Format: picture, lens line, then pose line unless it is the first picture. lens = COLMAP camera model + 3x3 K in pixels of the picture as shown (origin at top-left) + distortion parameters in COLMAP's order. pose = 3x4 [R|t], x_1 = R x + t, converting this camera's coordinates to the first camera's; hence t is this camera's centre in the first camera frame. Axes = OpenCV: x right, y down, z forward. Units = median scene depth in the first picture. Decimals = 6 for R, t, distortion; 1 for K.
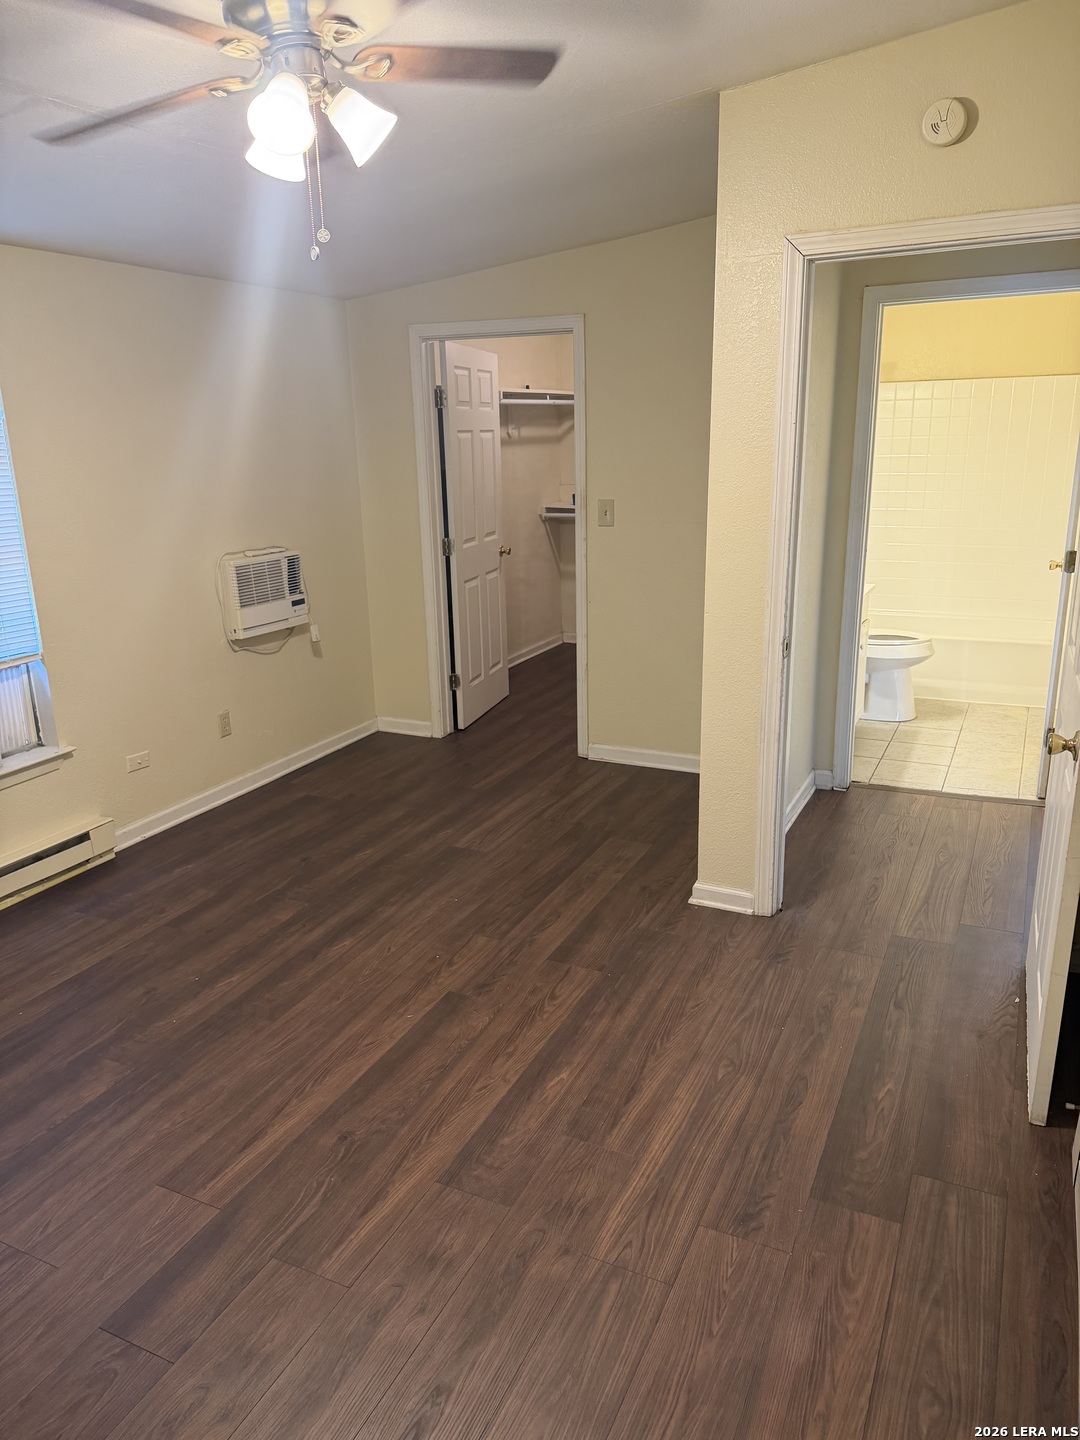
lens RADIAL K [[1020.5, 0, 534.5], [0, 1020.5, 712.3], [0, 0, 1]] dist [0.014976, -0.003716]
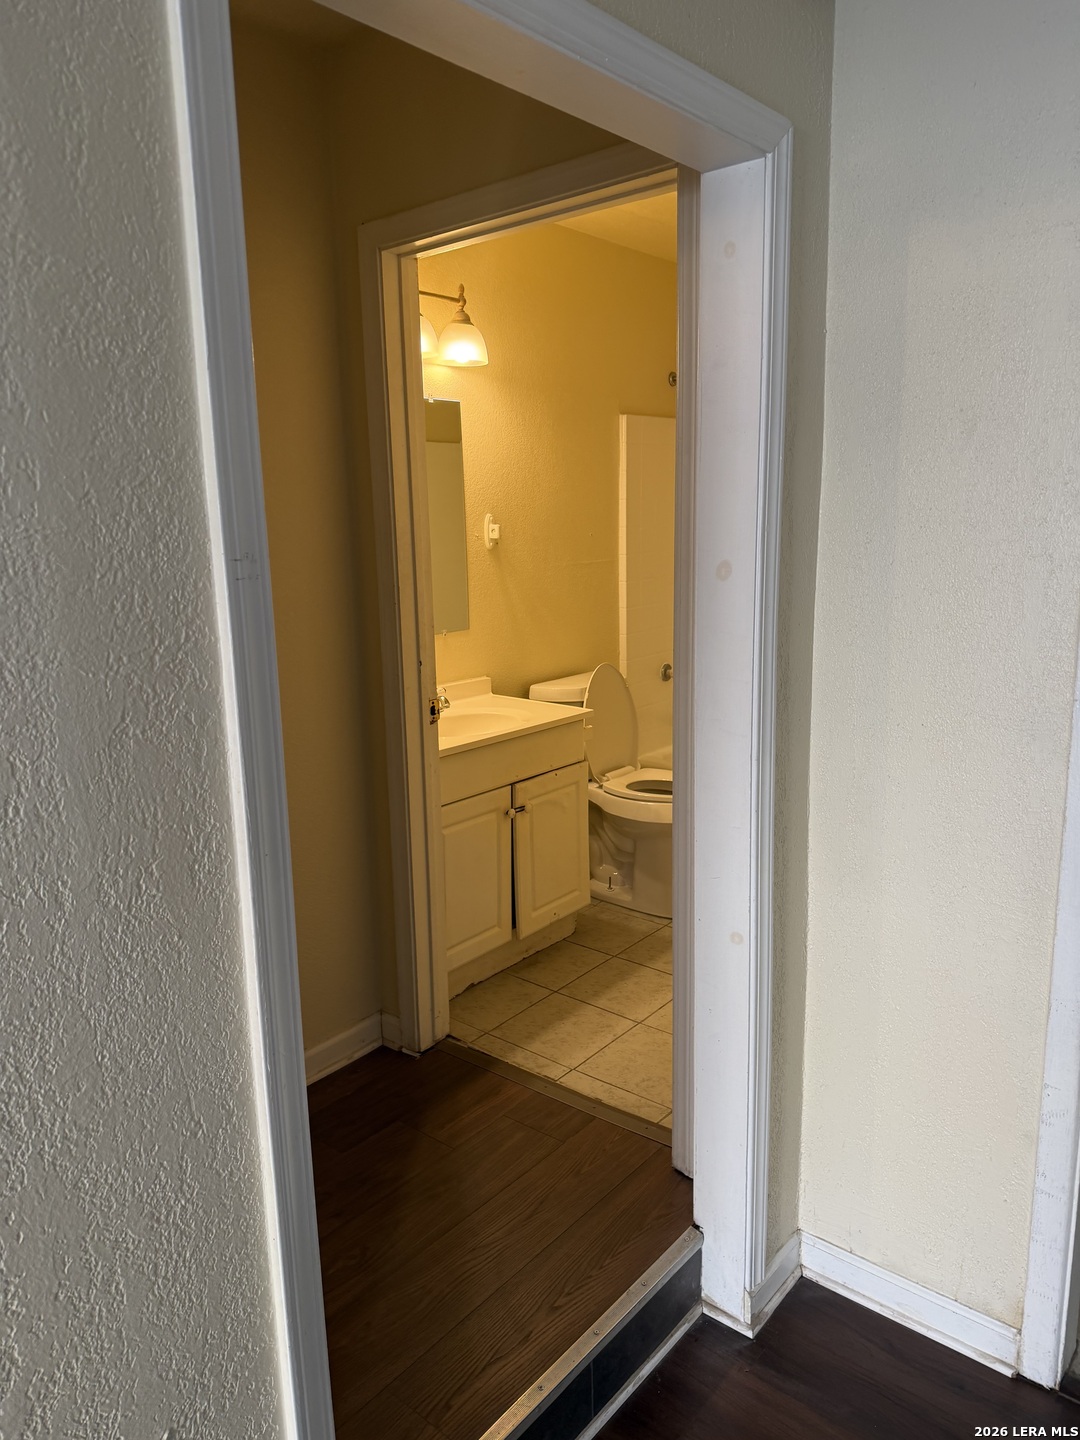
lens RADIAL K [[1006.3, 0, 534.1], [0, 1006.3, 713.7], [0, 0, 1]] dist [0.201712, -0.442425]
pose [[0.968012, 0.045993, -0.246653, 0.436747], [-0.060543, 0.996824, -0.051728, -0.085402], [0.243491, 0.065007, 0.967722, 0.346270]]
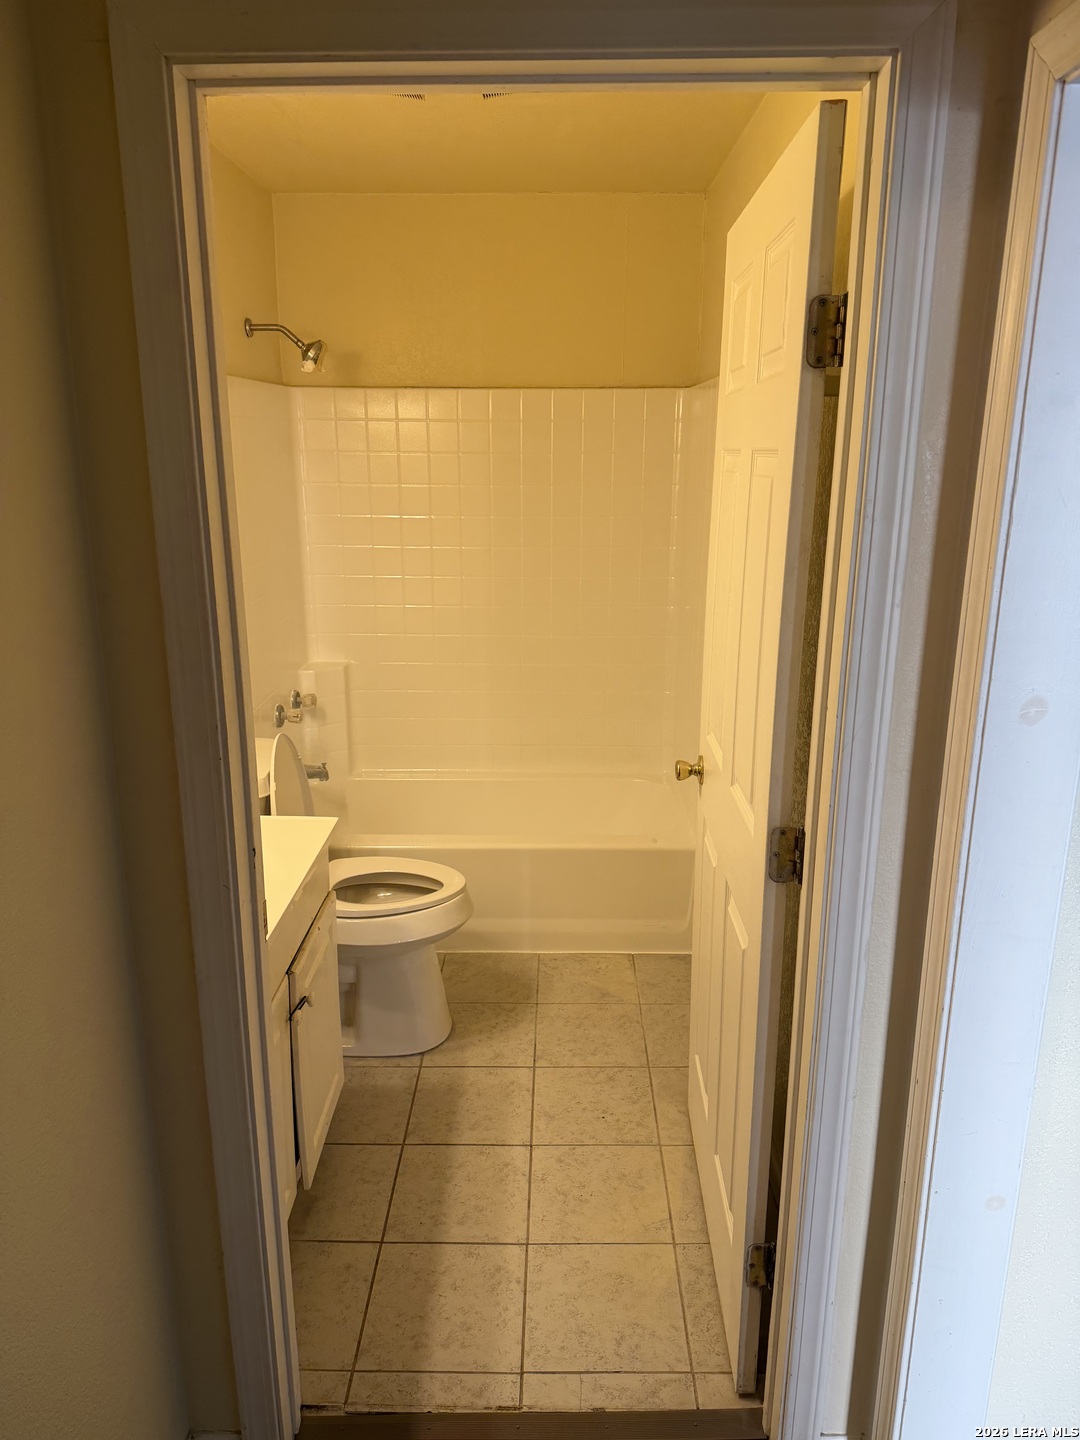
lens RADIAL K [[1020.5, 0, 534.5], [0, 1020.5, 712.3], [0, 0, 1]] dist [0.014976, -0.003716]
pose [[0.907326, -0.087032, 0.411321, 0.219192], [0.089189, 0.995916, 0.013988, -0.166634], [-0.410859, 0.023994, 0.911383, 0.524106]]
